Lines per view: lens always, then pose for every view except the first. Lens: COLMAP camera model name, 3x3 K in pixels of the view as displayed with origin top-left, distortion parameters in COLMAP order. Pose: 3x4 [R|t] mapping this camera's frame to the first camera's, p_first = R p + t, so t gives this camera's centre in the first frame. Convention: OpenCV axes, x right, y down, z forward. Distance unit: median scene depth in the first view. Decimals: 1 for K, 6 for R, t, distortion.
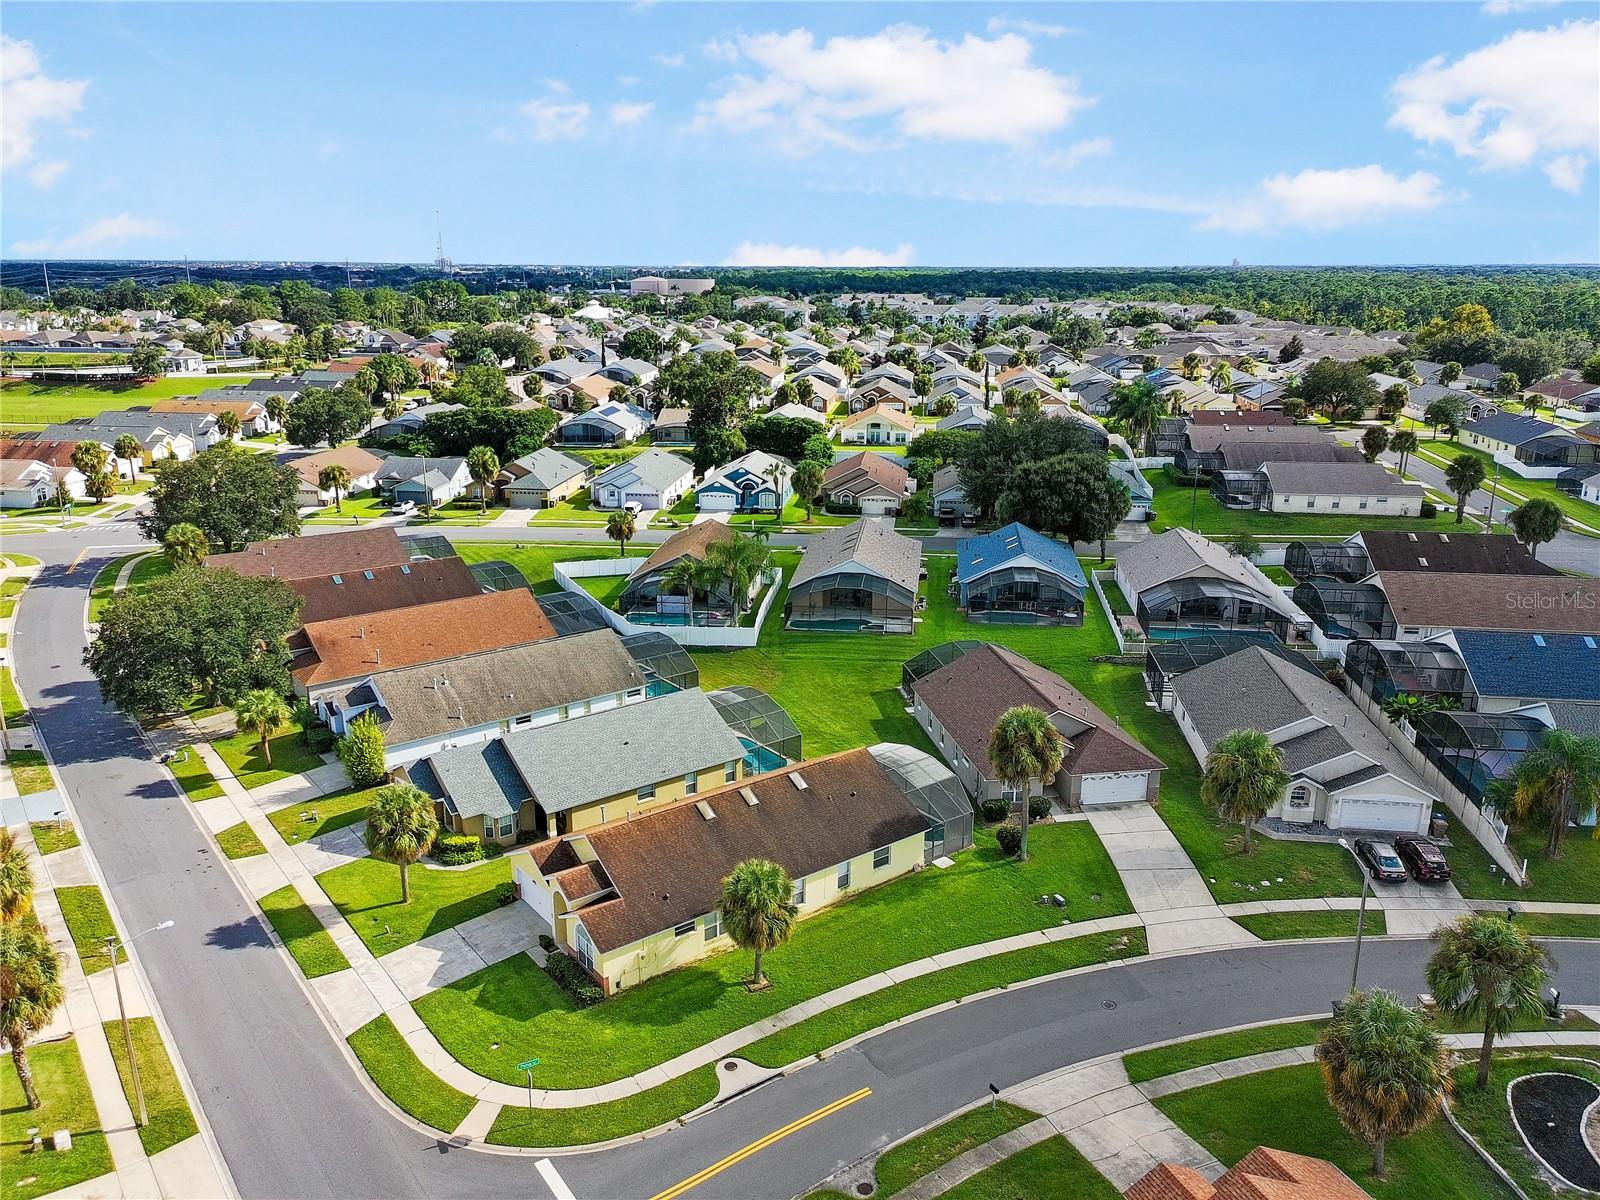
lens RADIAL K [[1201.2, 0, 800.0], [0, 1201.2, 600.0], [0, 0, 1]] dist [0.040211, -0.008119]
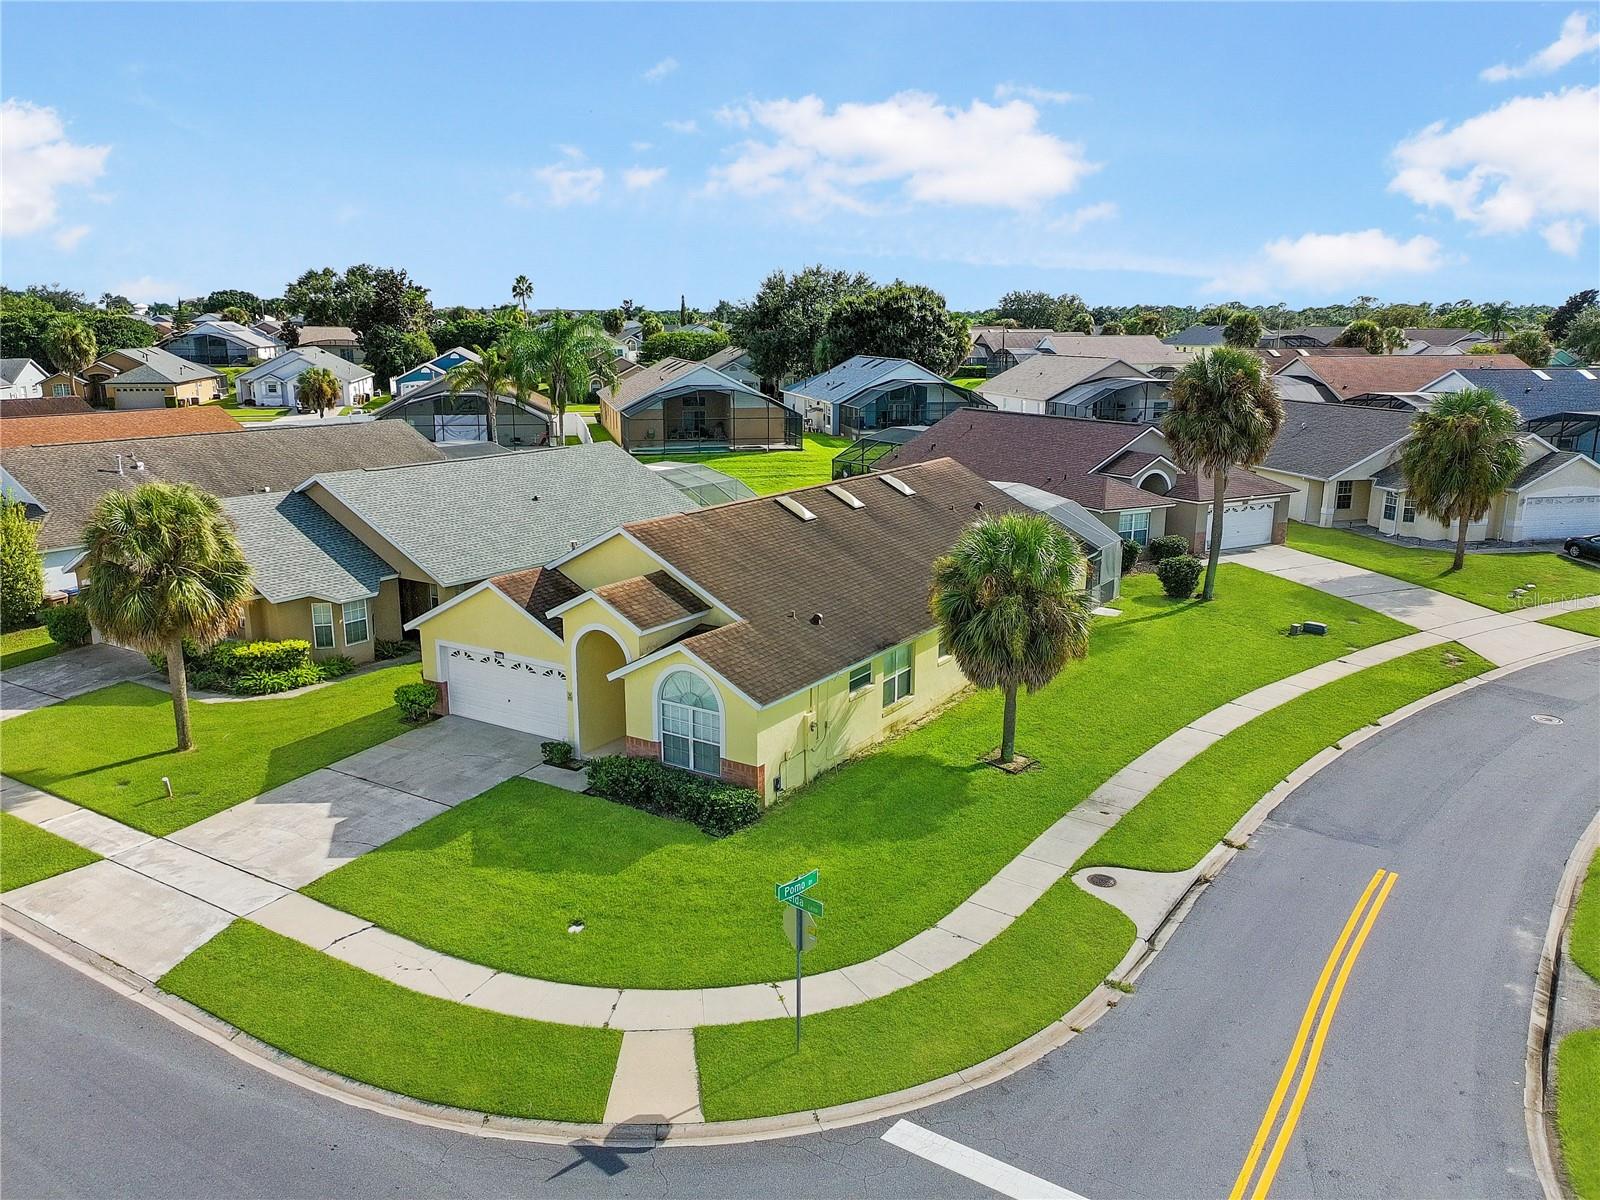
lens RADIAL K [[1201.2, 0, 800.0], [0, 1201.2, 600.0], [0, 0, 1]] dist [0.040211, -0.008119]
pose [[0.940763, -0.076335, 0.330359, -0.286224], [0.093644, 0.994926, -0.036776, 0.261212], [-0.325875, 0.065534, 0.943139, 0.543575]]
